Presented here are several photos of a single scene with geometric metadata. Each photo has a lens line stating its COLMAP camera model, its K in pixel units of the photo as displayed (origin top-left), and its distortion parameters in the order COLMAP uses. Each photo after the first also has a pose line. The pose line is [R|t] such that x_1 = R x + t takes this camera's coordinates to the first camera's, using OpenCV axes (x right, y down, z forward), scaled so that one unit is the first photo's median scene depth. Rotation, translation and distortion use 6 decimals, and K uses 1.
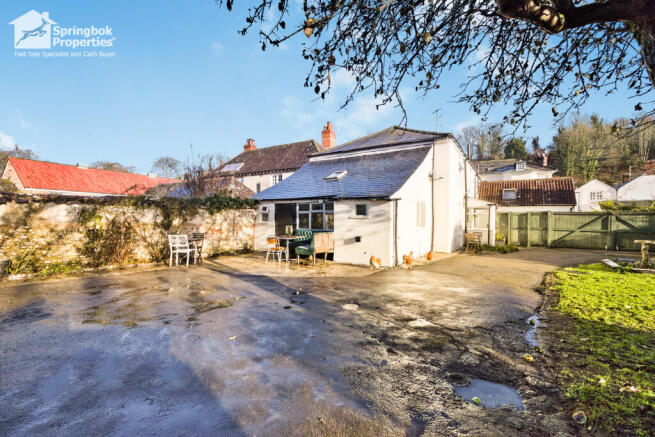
lens RADIAL K [[283.2, 0, 323.9], [0, 283.2, 219.6], [0, 0, 1]] dist [-0.001410, 0.000223]
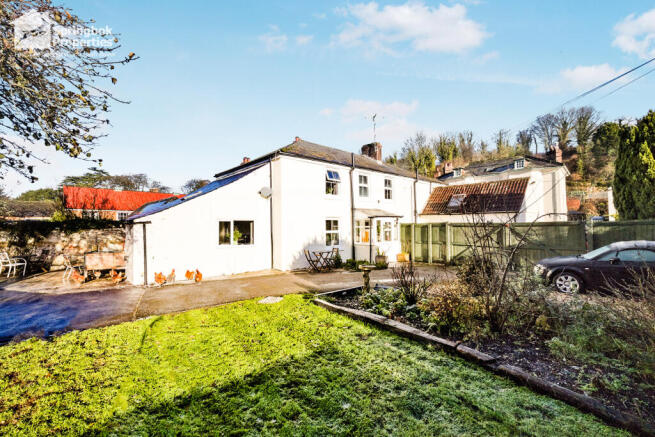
lens RADIAL K [[283.2, 0, 327.1], [0, 283.2, 219.3], [0, 0, 1]] dist [-0.001410, 0.000223]
pose [[0.961465, -0.021872, -0.274058, 0.915891], [0.015460, 0.999554, -0.025535, -0.030472], [0.274494, 0.020314, 0.961374, 0.096787]]
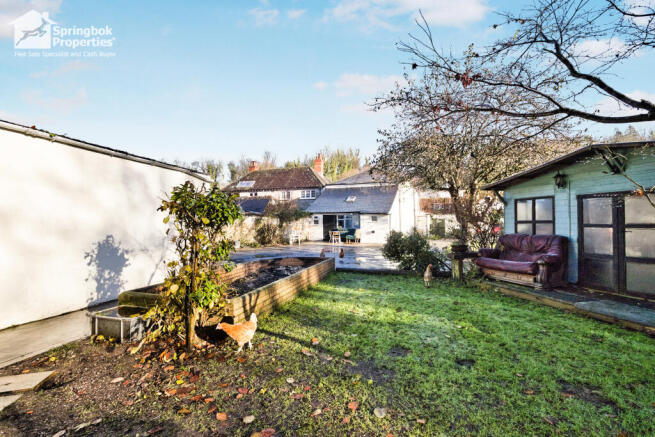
lens RADIAL K [[283.2, 0, 328.5], [0, 283.2, 217.8], [0, 0, 1]] dist [-0.001410, 0.000223]
pose [[0.979487, -0.001879, 0.201496, -0.494590], [0.006422, 0.999740, -0.021894, 0.004287], [-0.201403, 0.022739, 0.979245, -0.810491]]
